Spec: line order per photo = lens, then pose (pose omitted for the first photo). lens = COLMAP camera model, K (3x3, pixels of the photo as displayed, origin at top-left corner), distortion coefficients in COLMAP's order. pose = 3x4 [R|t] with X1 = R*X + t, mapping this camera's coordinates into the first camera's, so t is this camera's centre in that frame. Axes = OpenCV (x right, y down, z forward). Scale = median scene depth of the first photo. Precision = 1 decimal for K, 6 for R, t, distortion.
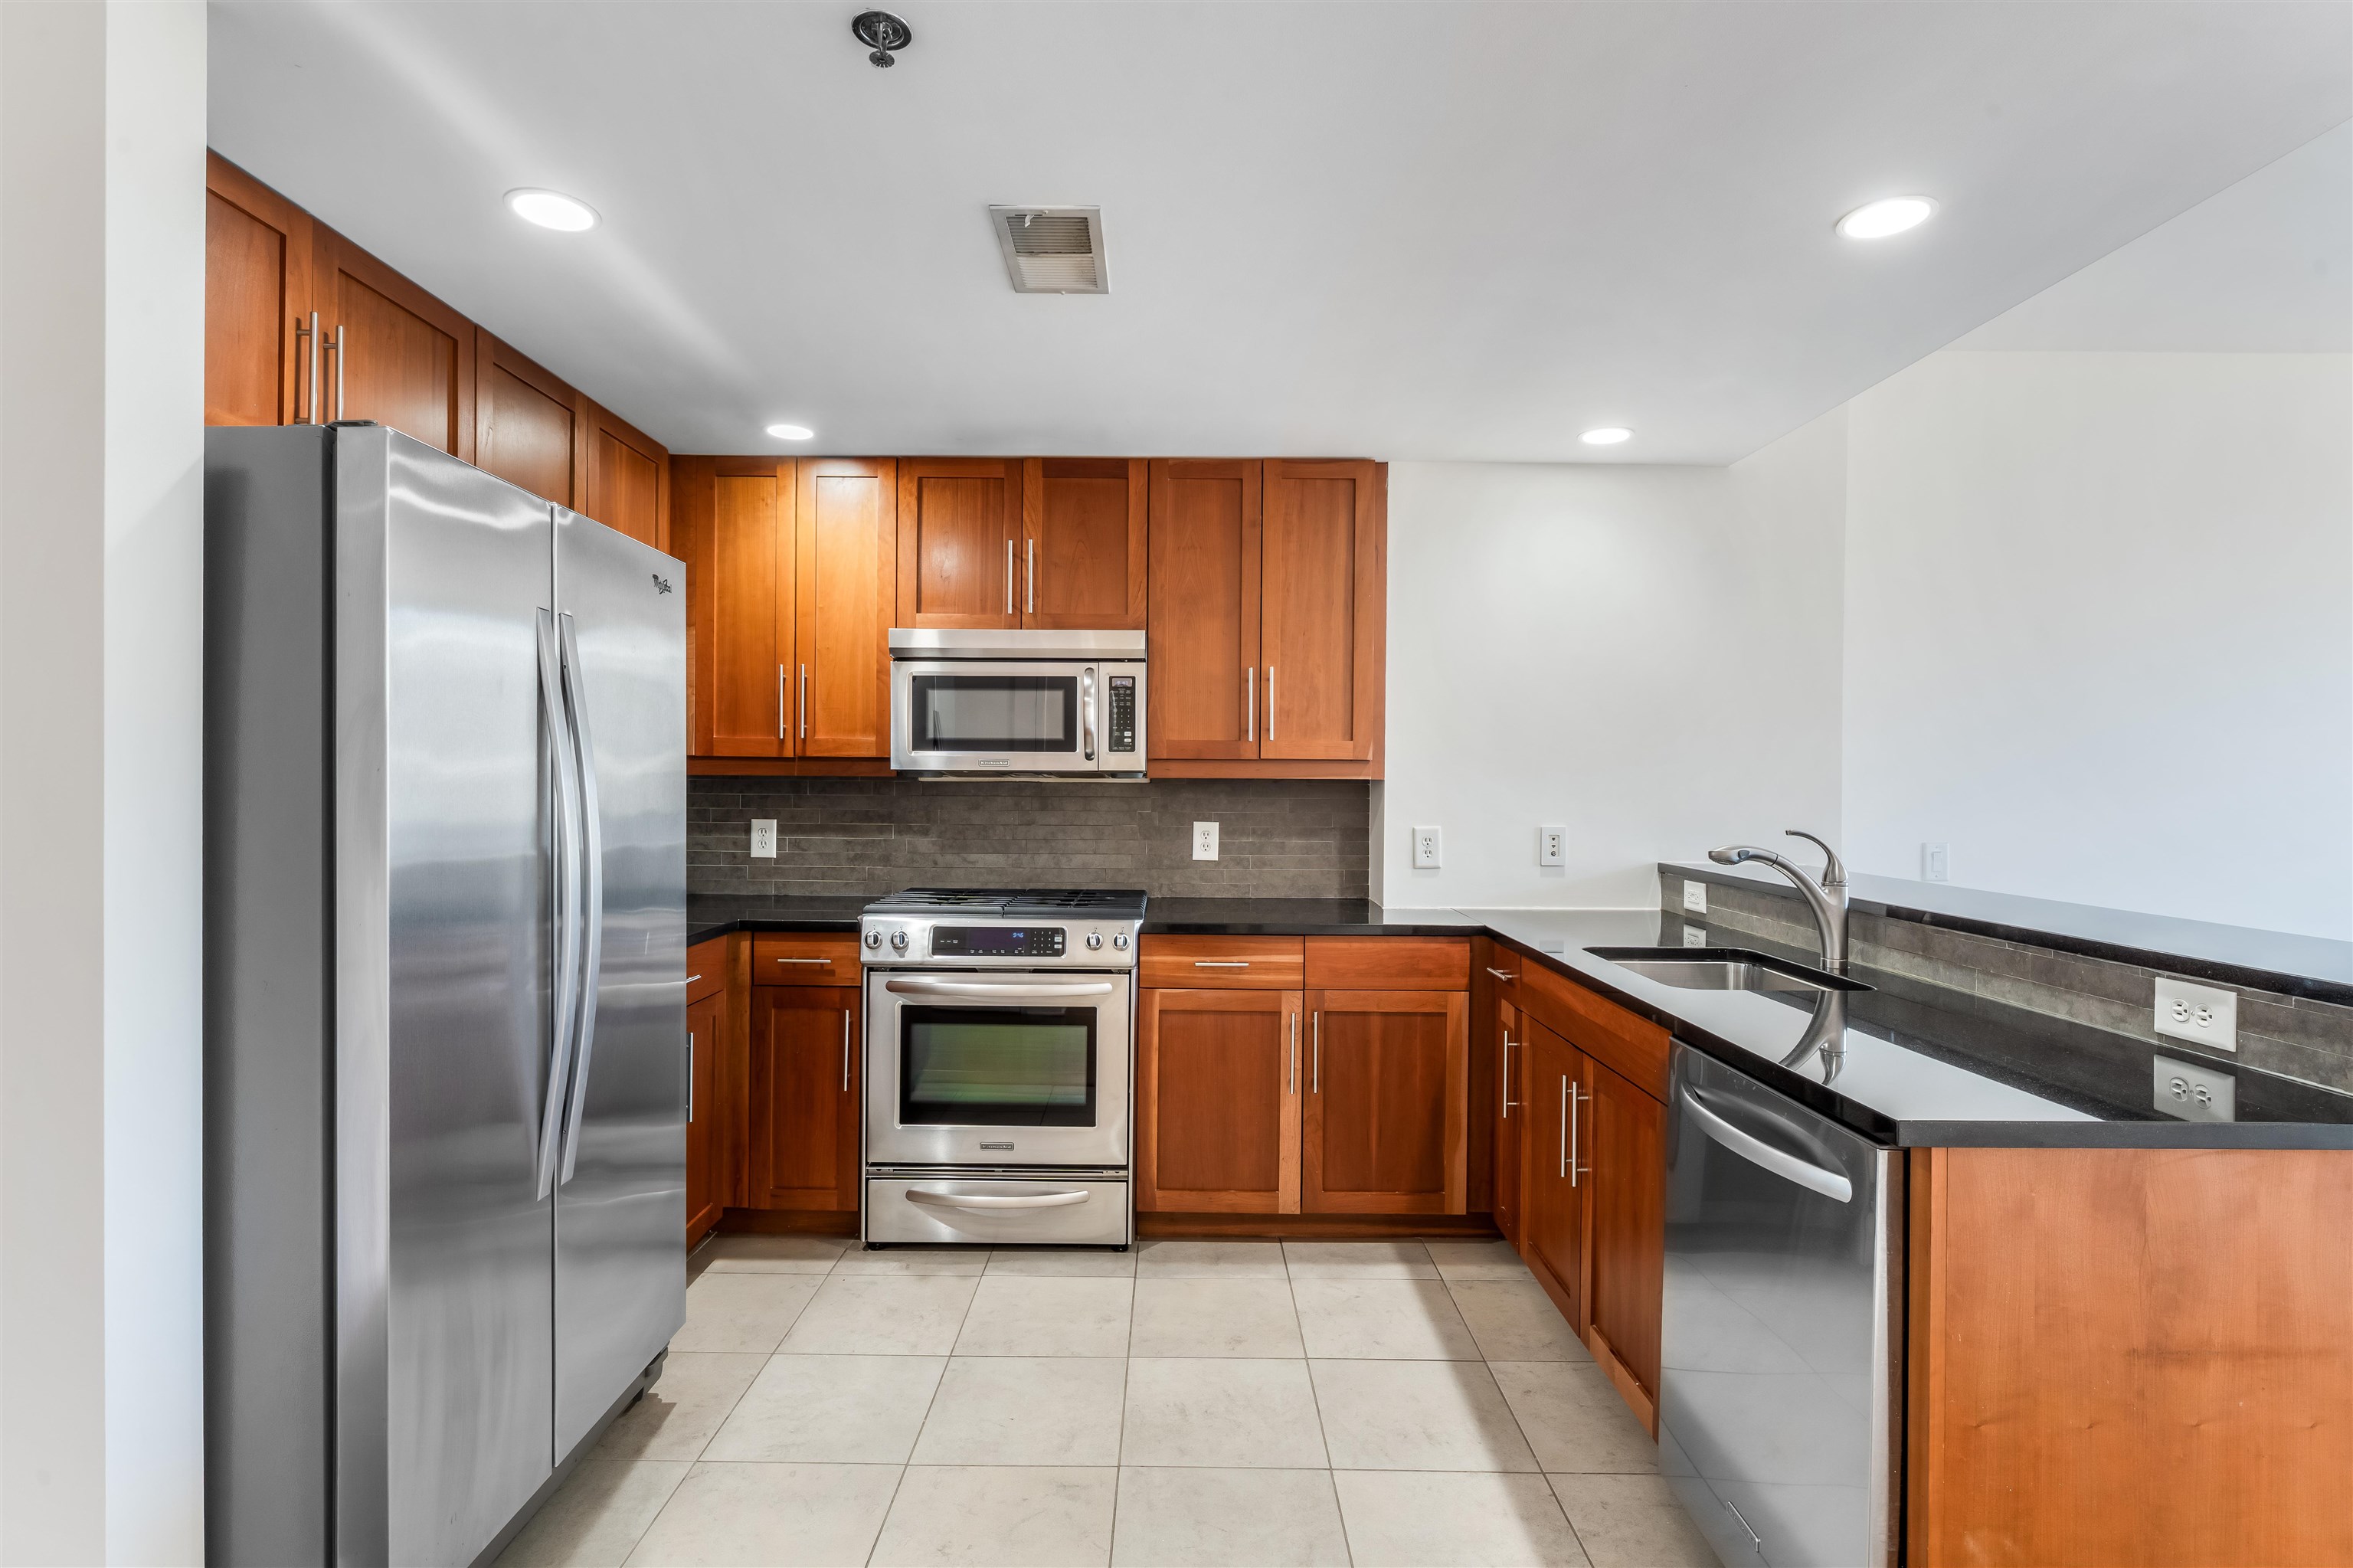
lens RADIAL K [[1109.9, 0, 1175.9], [0, 1109.9, 787.4], [0, 0, 1]] dist [-0.000380, -0.000749]
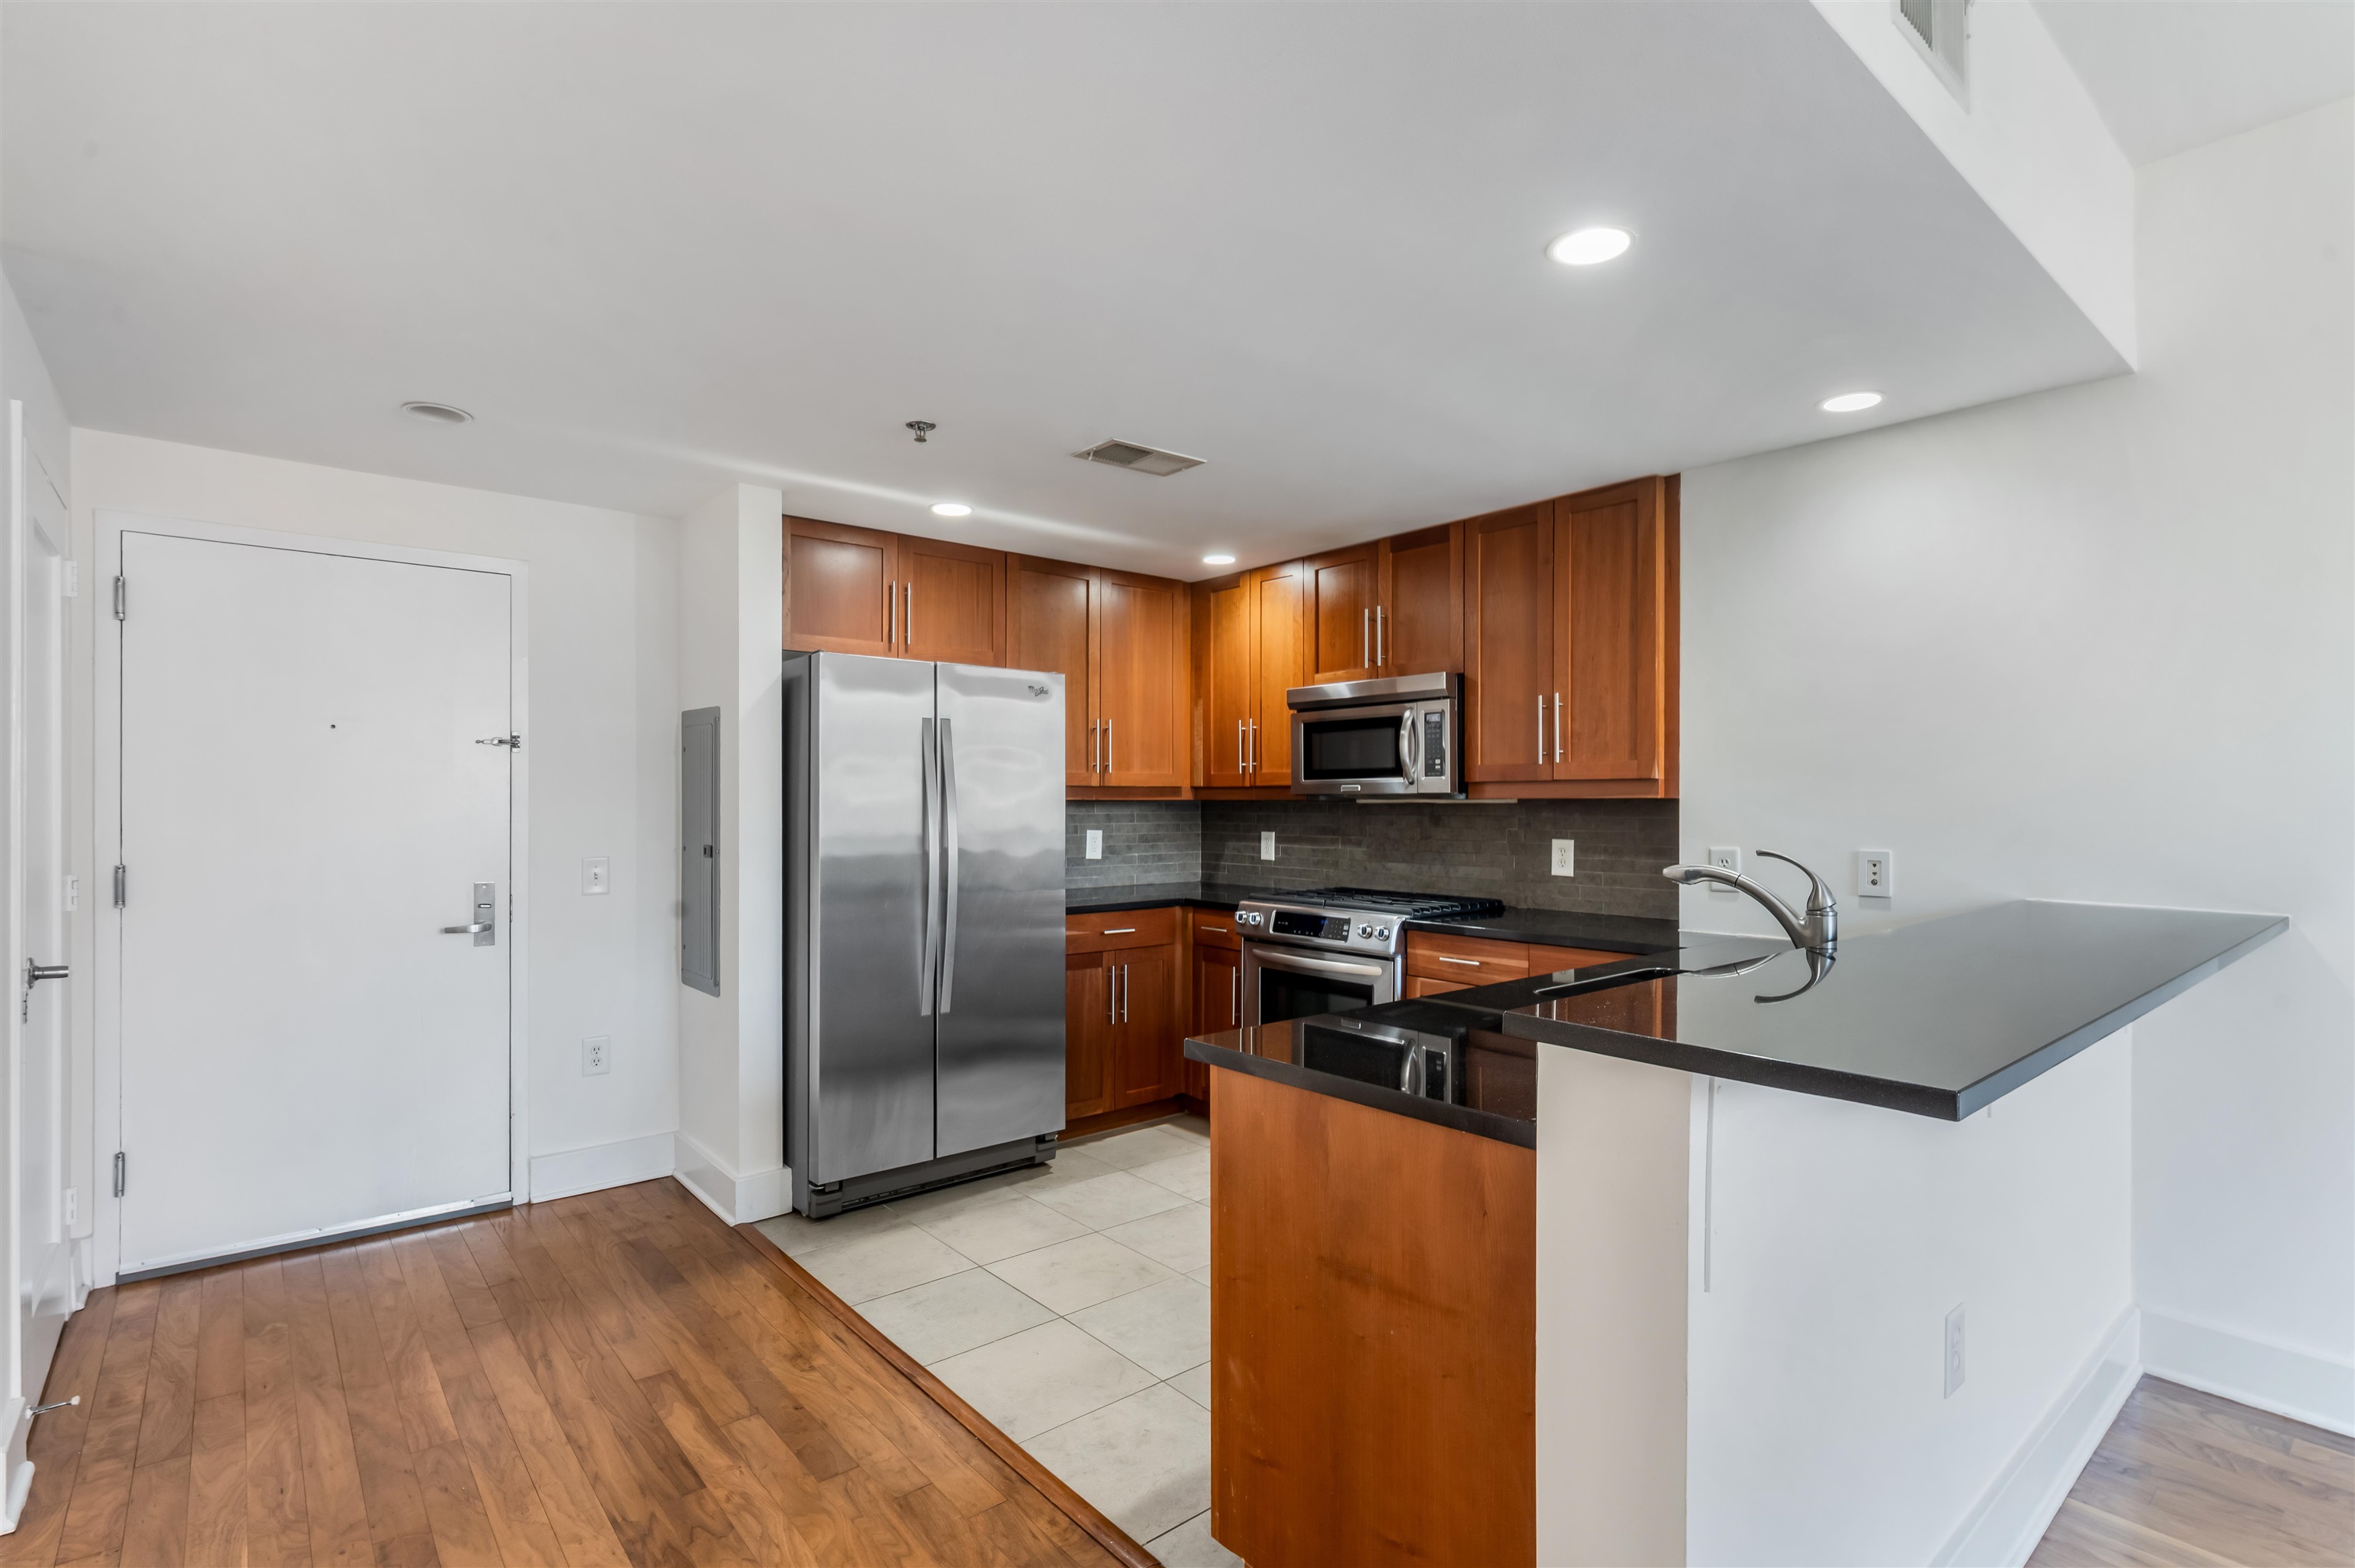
lens RADIAL K [[1120.6, 0, 1167.5], [0, 1120.6, 796.9], [0, 0, 1]] dist [-0.000492, -0.000186]
pose [[0.640467, -0.011118, -0.767905, 0.678304], [0.001092, 0.999907, -0.013567, 0.005070], [0.767985, 0.007850, 0.640420, 0.026759]]
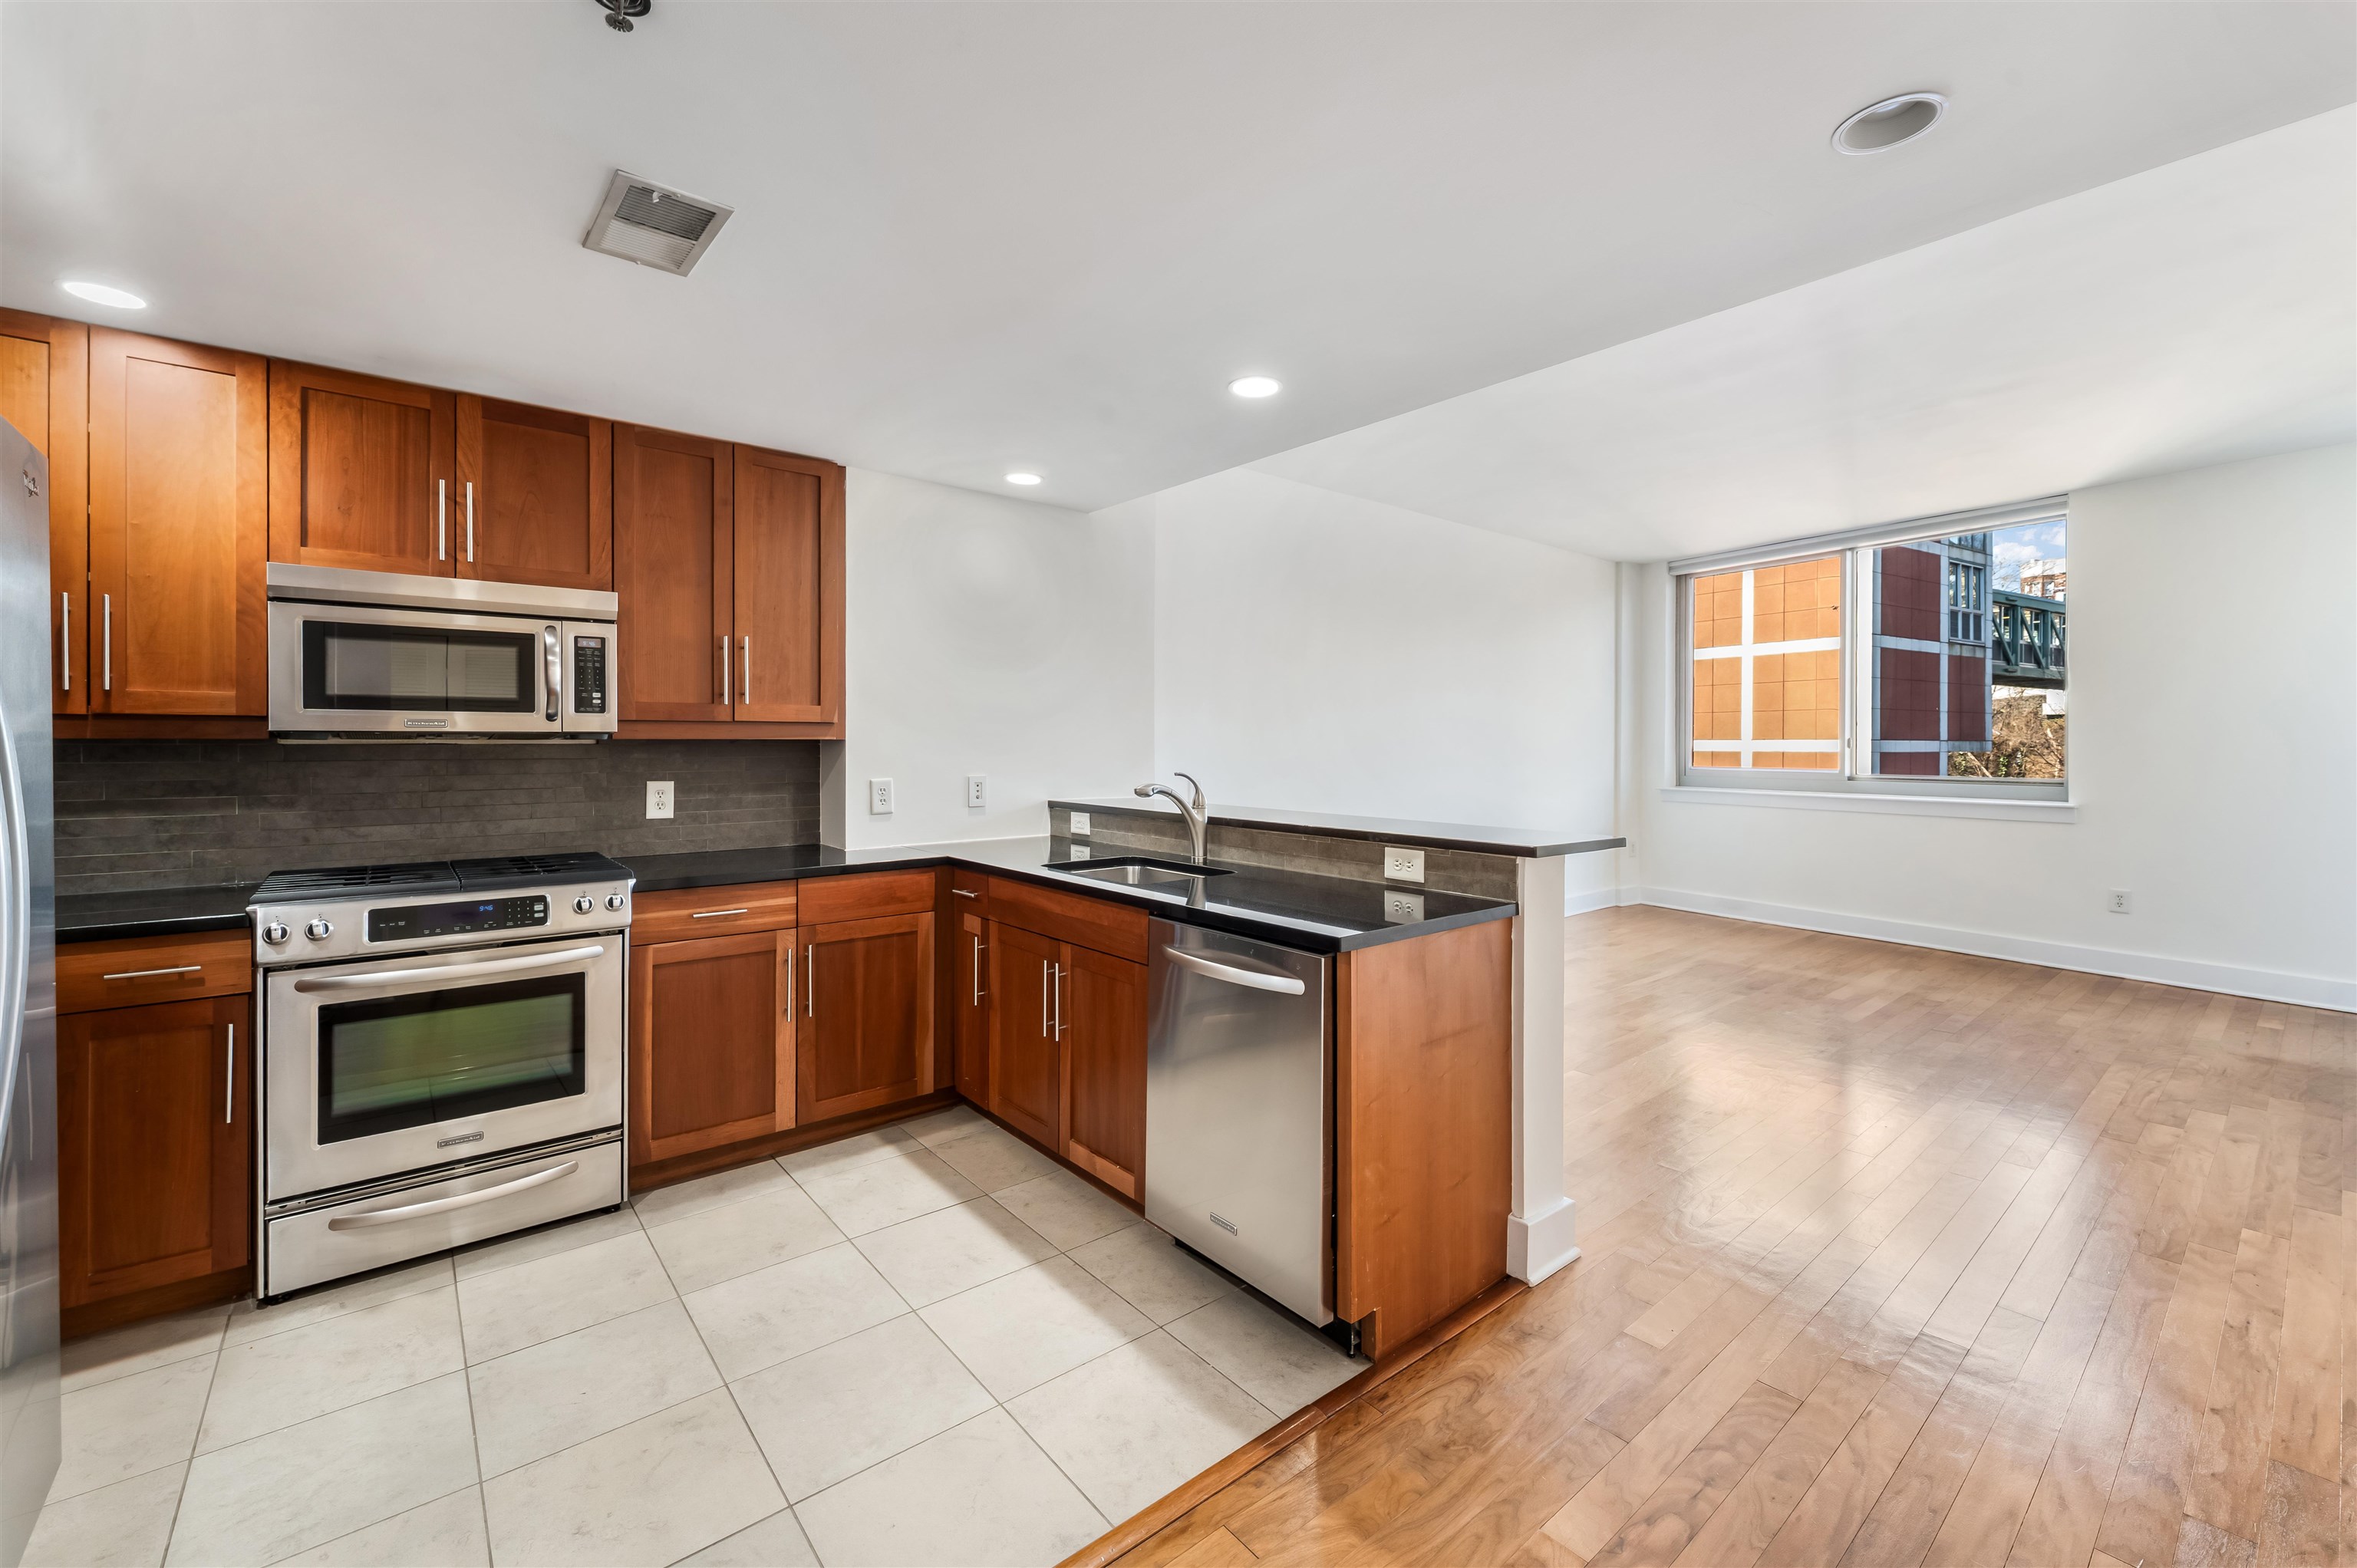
lens RADIAL K [[957.0, 0, 1176.3], [0, 957.0, 745.2], [0, 0, 1]] dist [0.001695, -0.000322]
pose [[0.771084, -0.008826, 0.636672, -0.189277], [0.008495, 0.999958, 0.003574, -0.001865], [-0.636676, 0.002653, 0.771127, 0.007356]]
